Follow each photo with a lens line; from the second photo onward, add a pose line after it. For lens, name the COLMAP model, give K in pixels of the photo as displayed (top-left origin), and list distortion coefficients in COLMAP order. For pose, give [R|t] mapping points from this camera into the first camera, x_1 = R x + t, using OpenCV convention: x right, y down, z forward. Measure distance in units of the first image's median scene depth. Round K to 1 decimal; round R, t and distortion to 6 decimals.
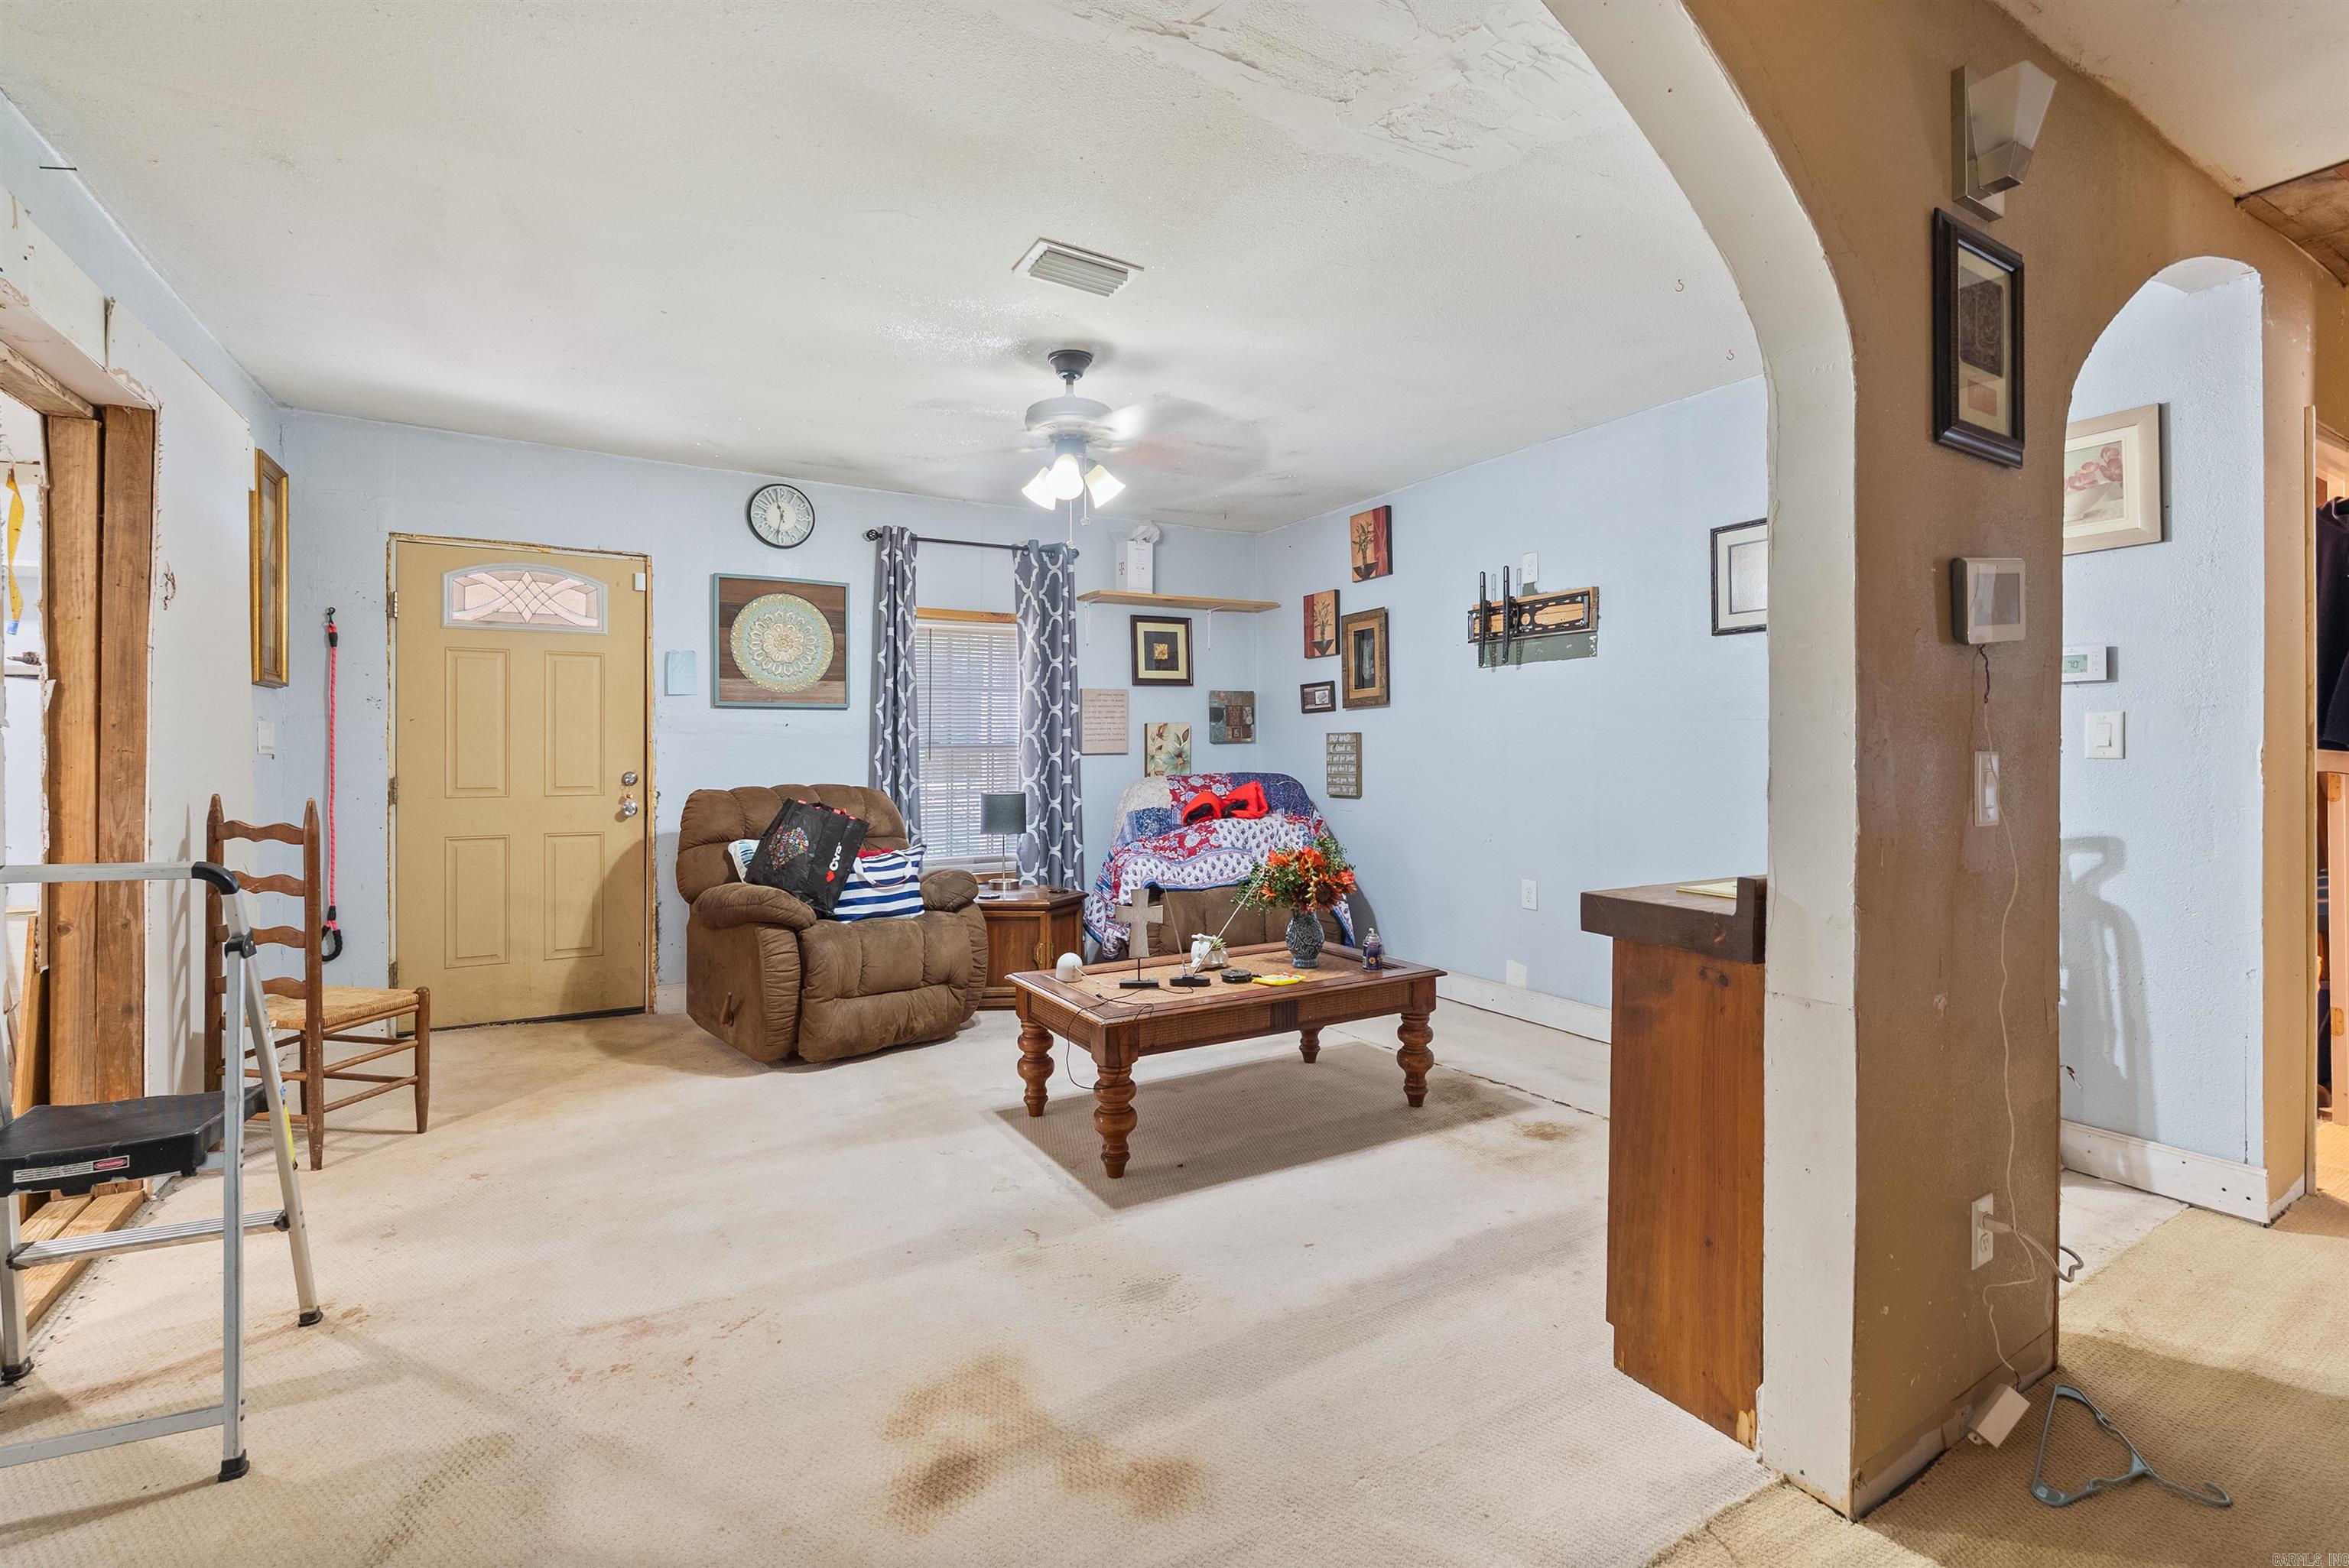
lens RADIAL K [[1049.7, 0, 1185.4], [0, 1049.7, 751.8], [0, 0, 1]] dist [-0.005827, 0.000442]
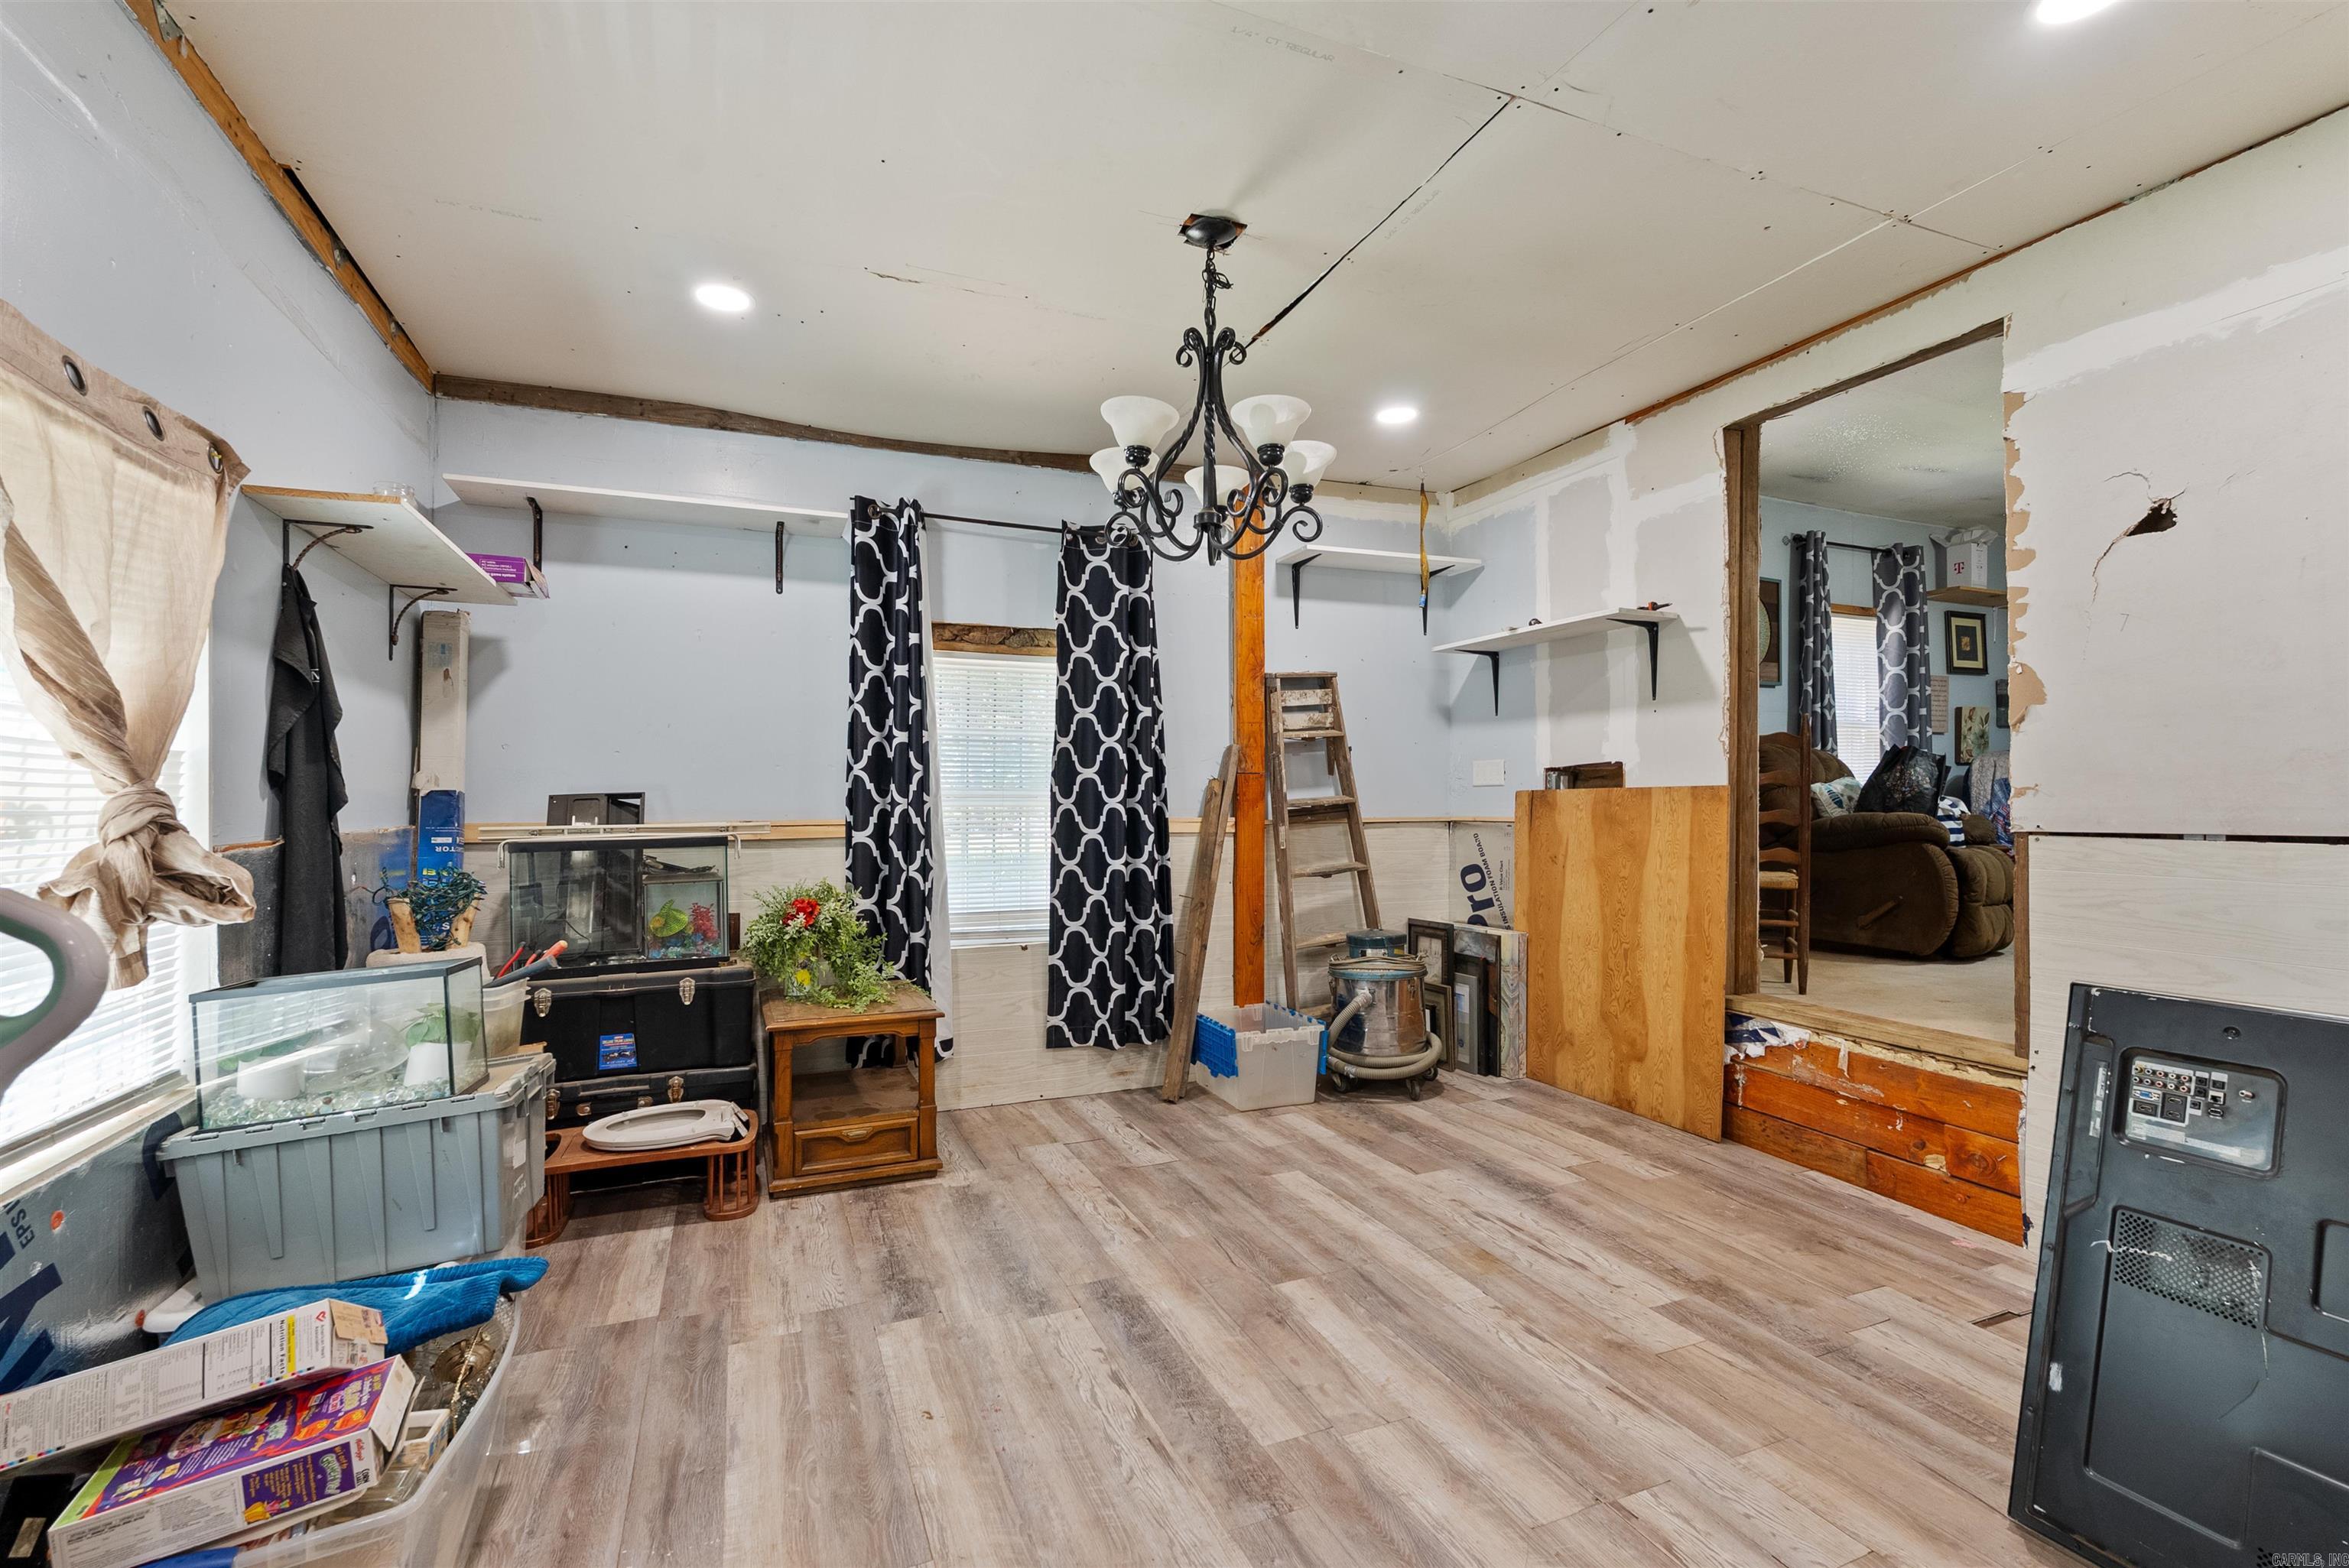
lens RADIAL K [[1049.7, 0, 1181.1], [0, 1049.7, 787.4], [0, 0, 1]] dist [-0.005827, 0.000442]
pose [[0.992301, -0.002350, -0.123831, -0.894715], [-0.000740, 0.999690, -0.024904, 0.107480], [0.123851, 0.024804, 0.991991, -0.255687]]
